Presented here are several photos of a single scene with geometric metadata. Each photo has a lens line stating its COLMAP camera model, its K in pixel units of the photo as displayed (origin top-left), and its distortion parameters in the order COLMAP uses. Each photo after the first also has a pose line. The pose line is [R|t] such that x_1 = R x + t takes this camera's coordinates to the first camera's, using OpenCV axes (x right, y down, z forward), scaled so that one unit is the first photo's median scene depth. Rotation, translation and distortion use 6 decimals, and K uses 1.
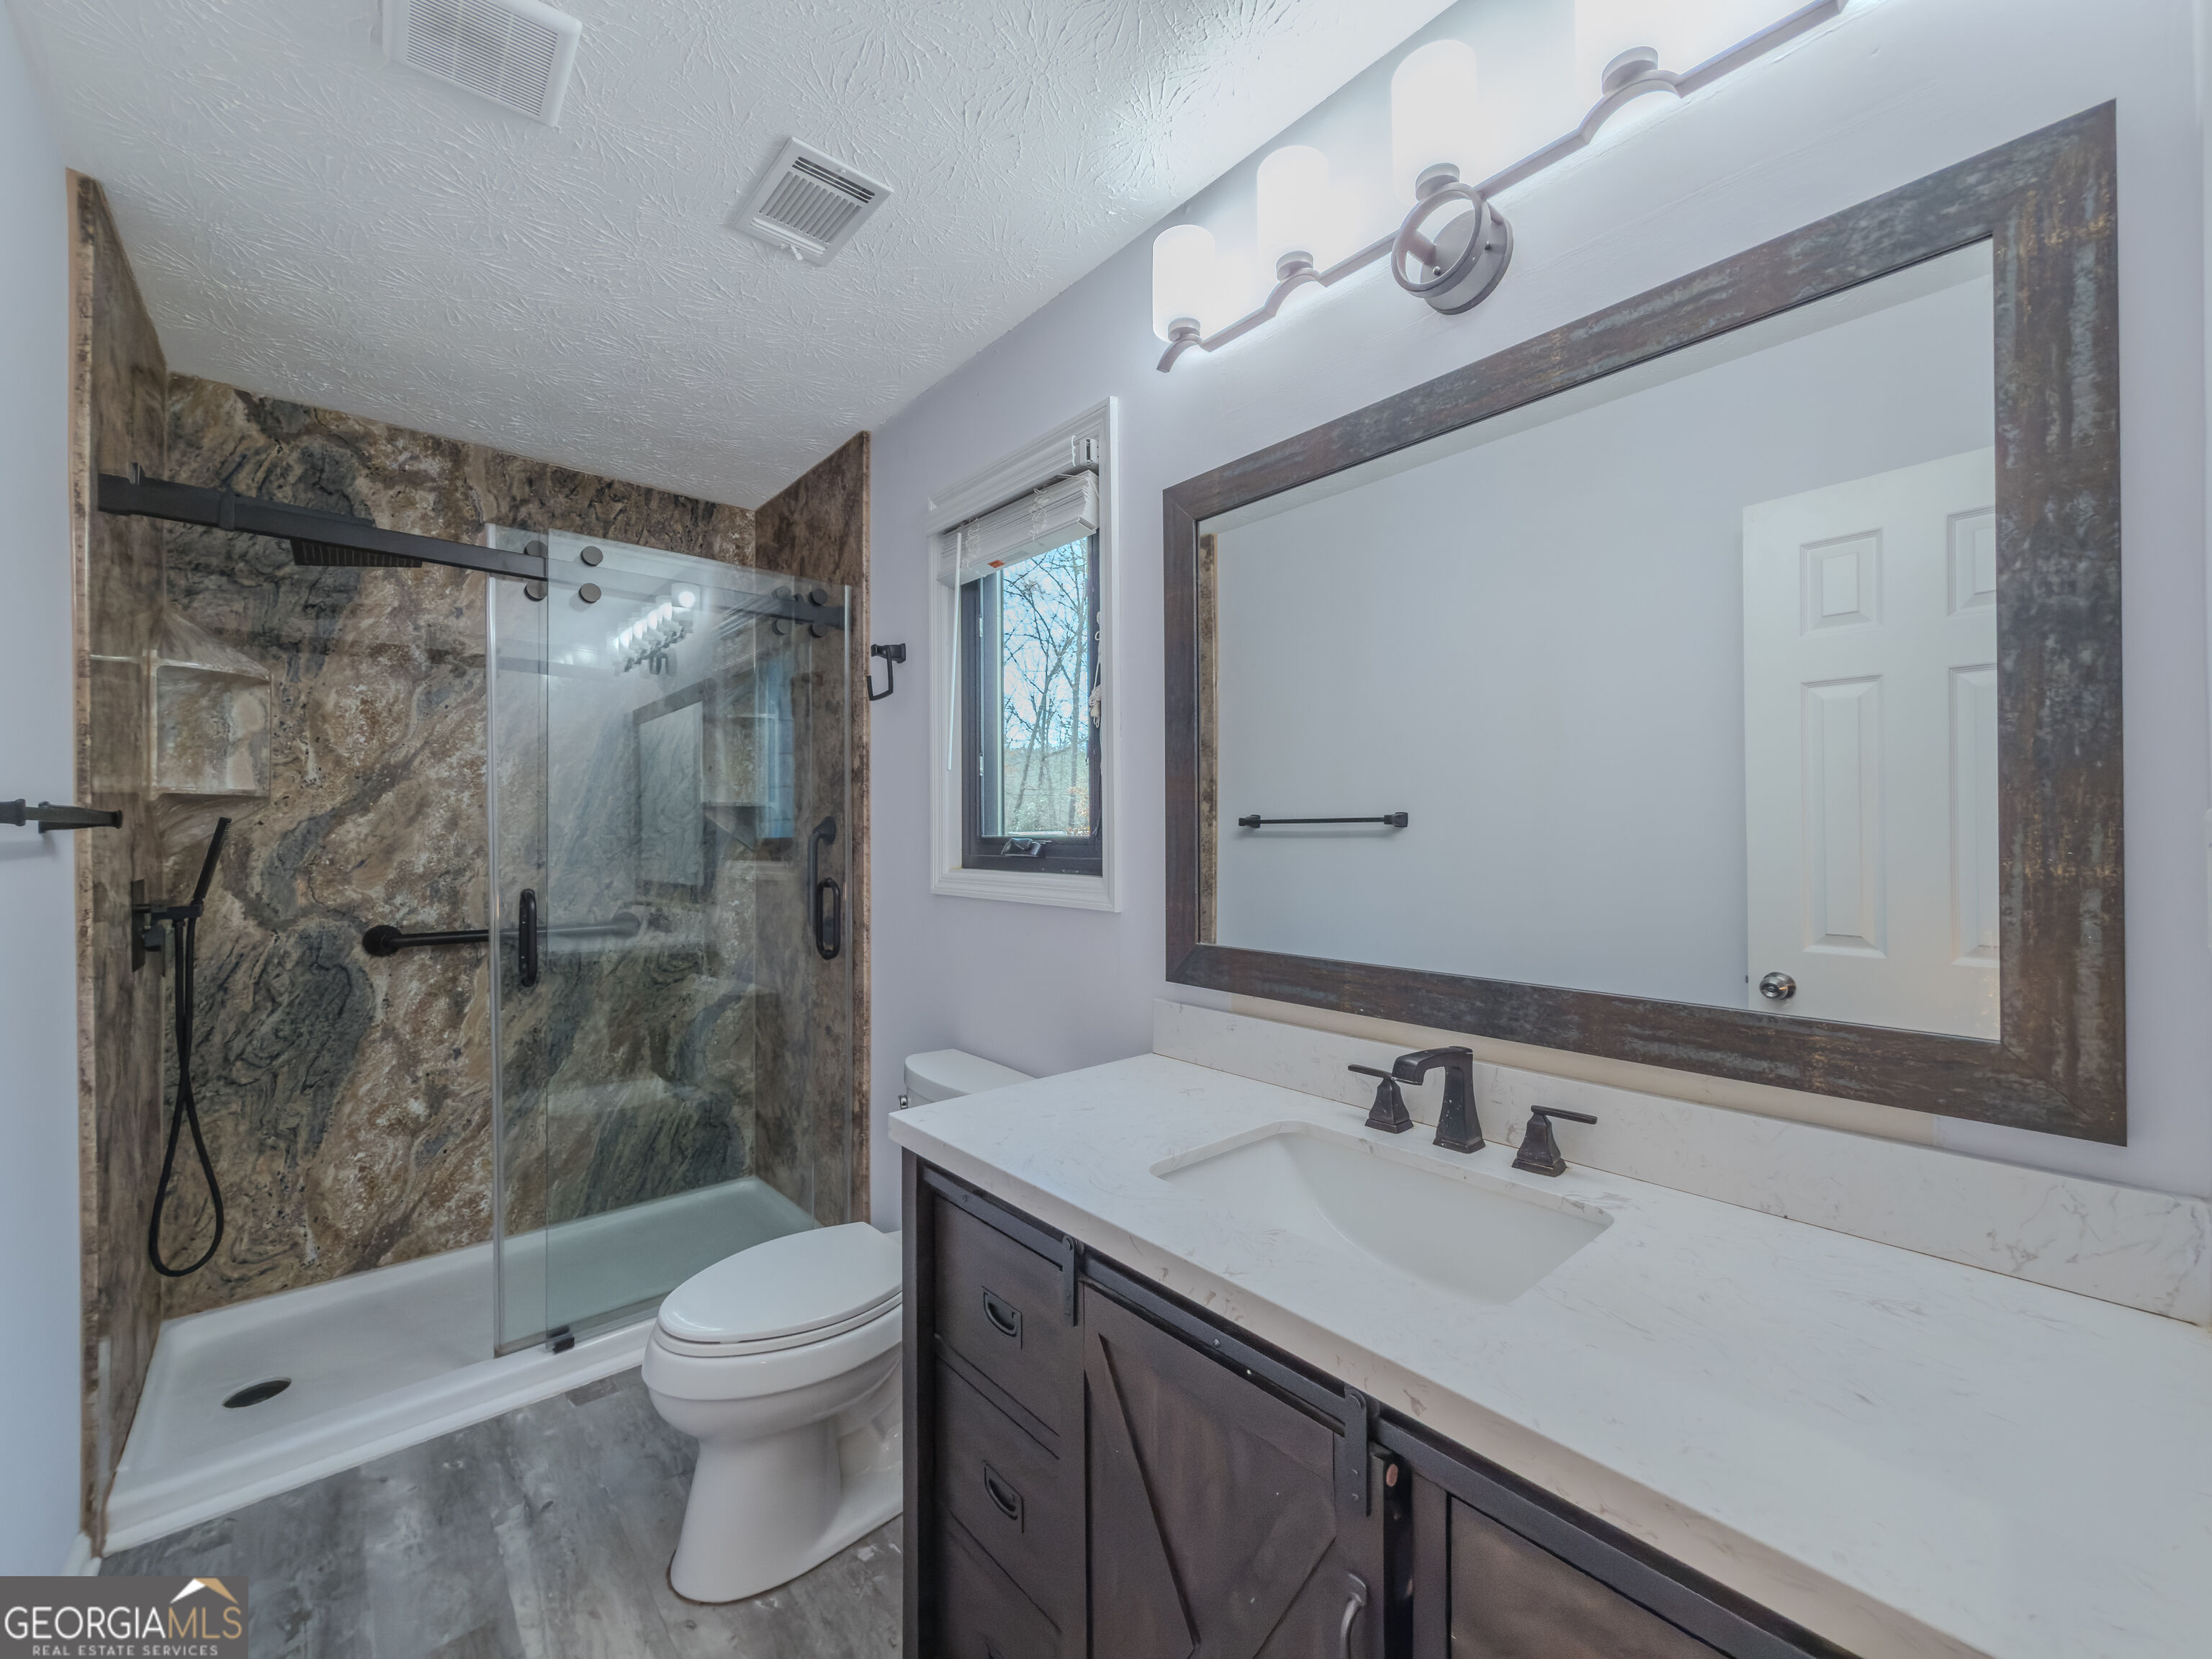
lens RADIAL K [[893.9, 0, 1106.7], [0, 893.9, 828.1], [0, 0, 1]] dist [-0.001921, 0.000193]
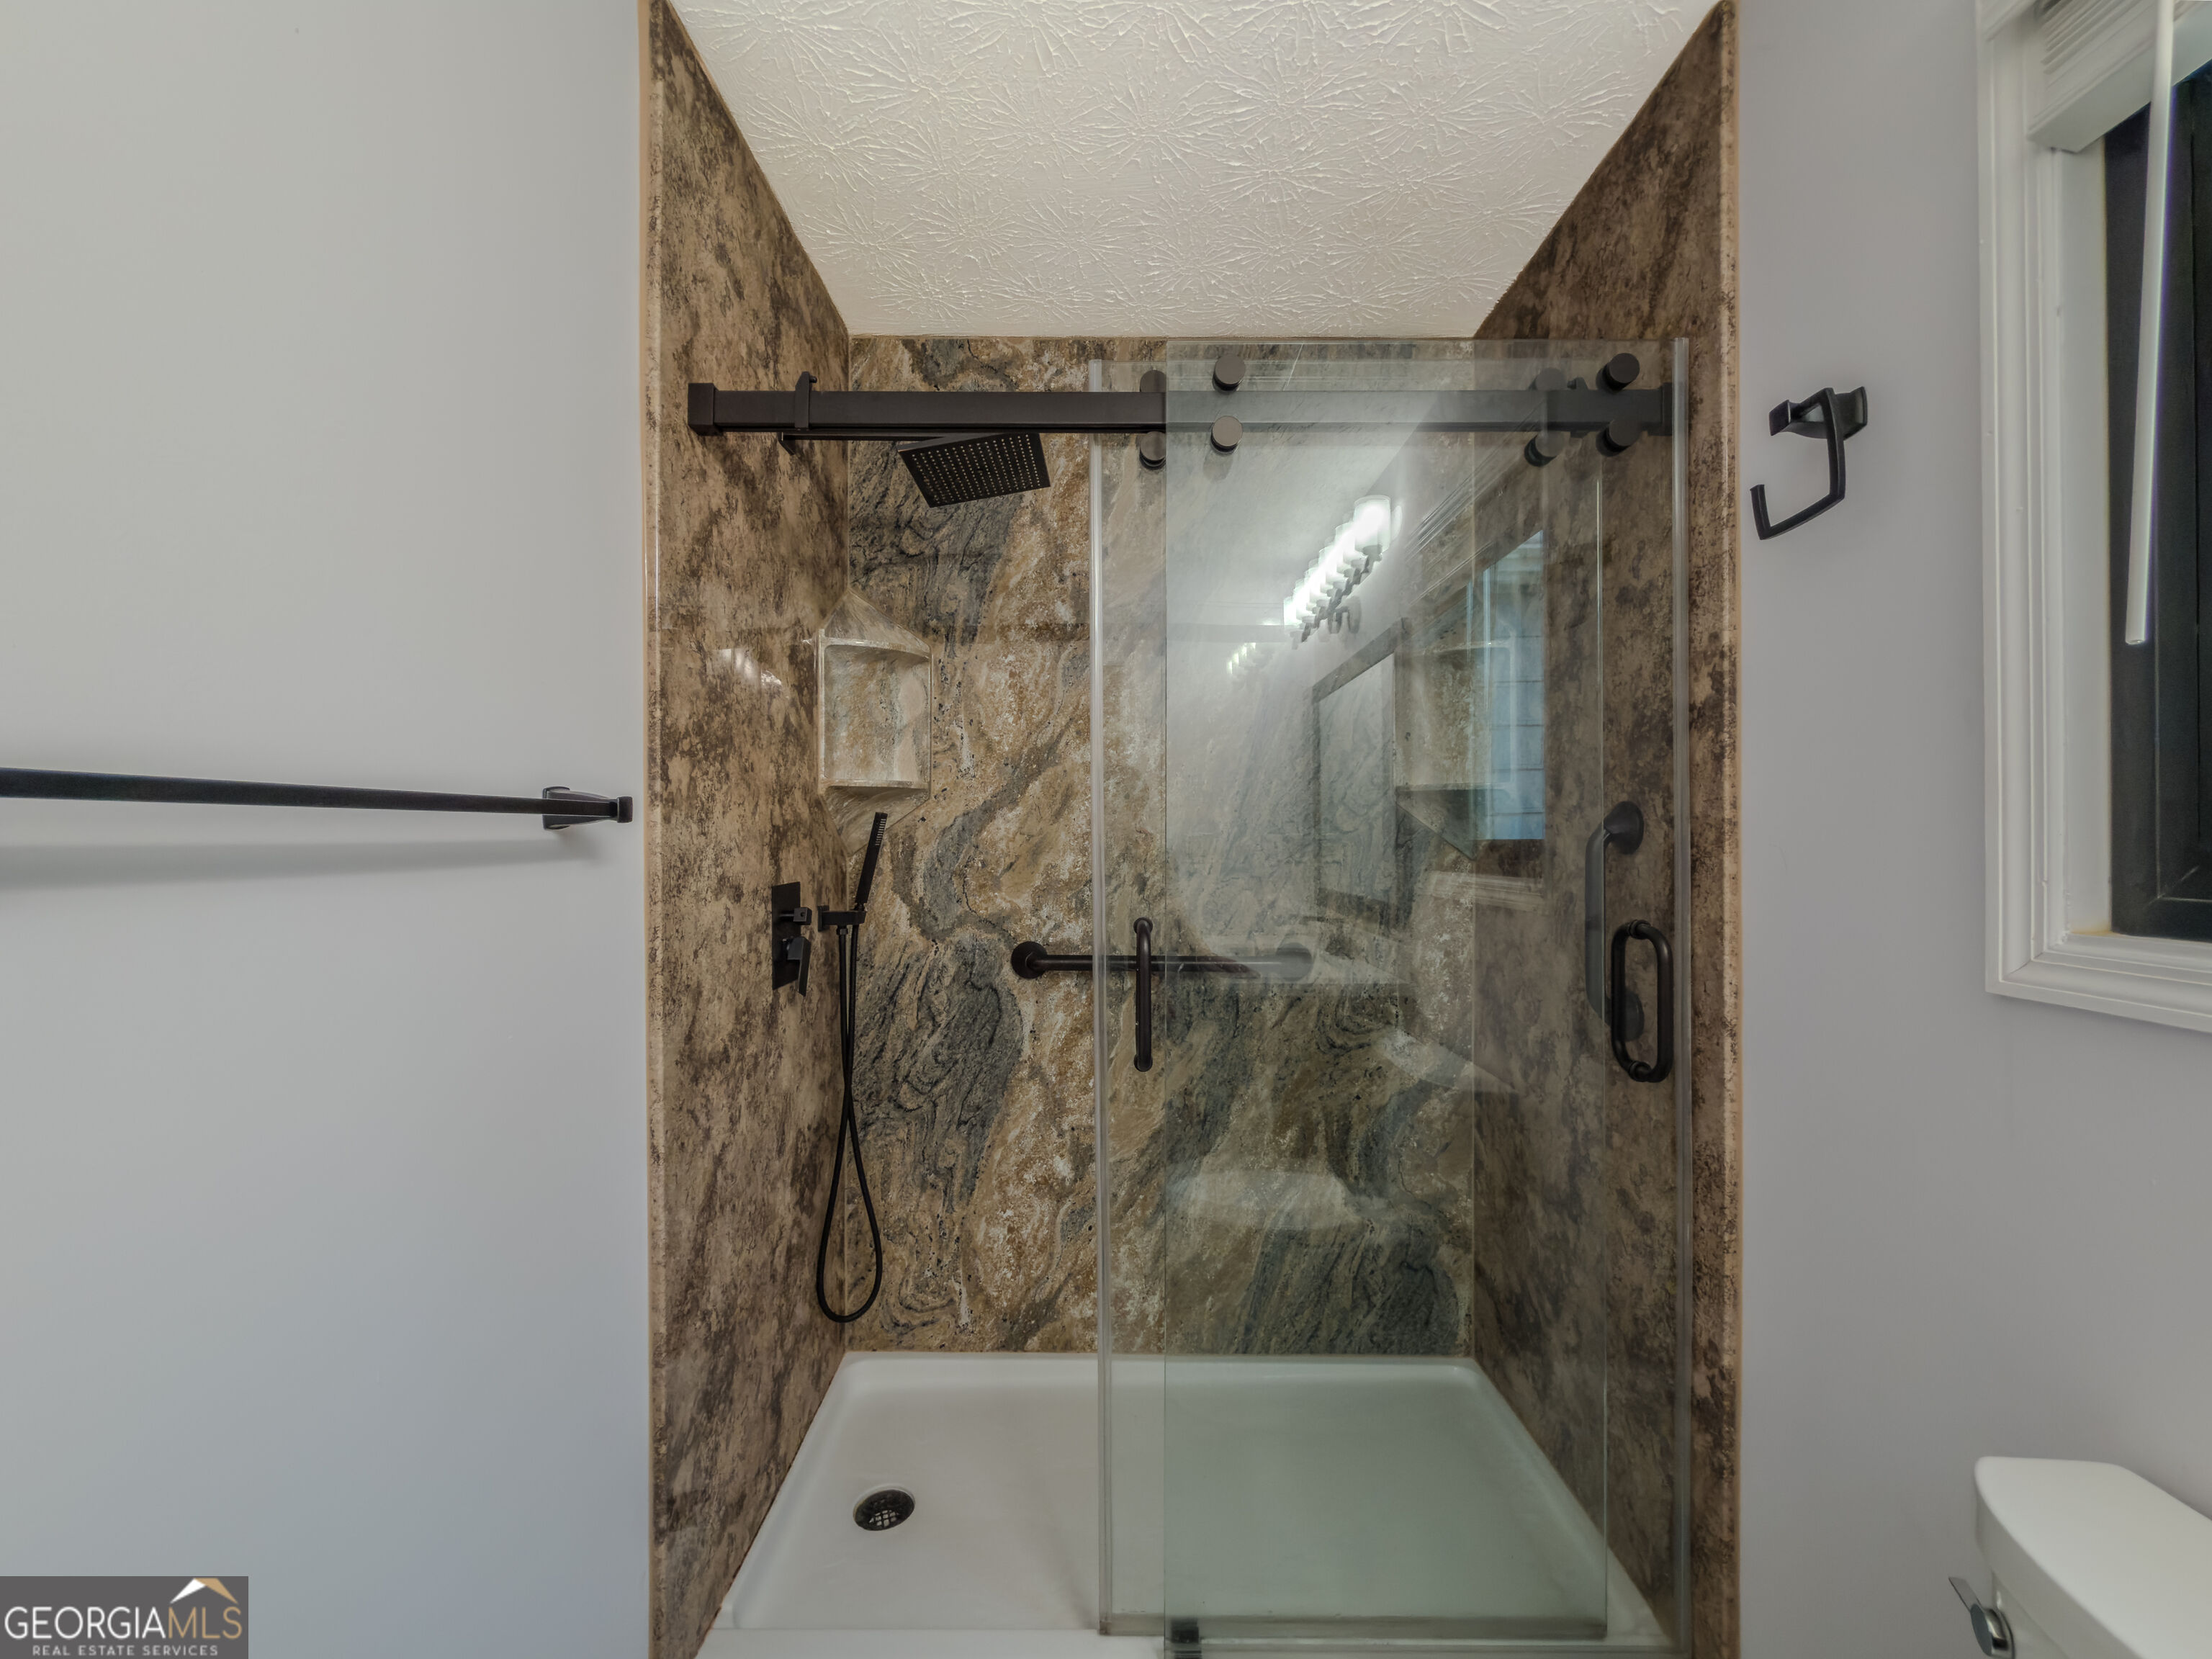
lens RADIAL K [[893.9, 0, 1106.7], [0, 893.9, 828.1], [0, 0, 1]] dist [-0.001921, 0.000193]
pose [[0.748708, -0.000066, -0.662899, -0.201450], [0.001150, 0.999999, 0.001200, 0.002355], [0.662898, -0.001661, 0.748707, 0.416446]]
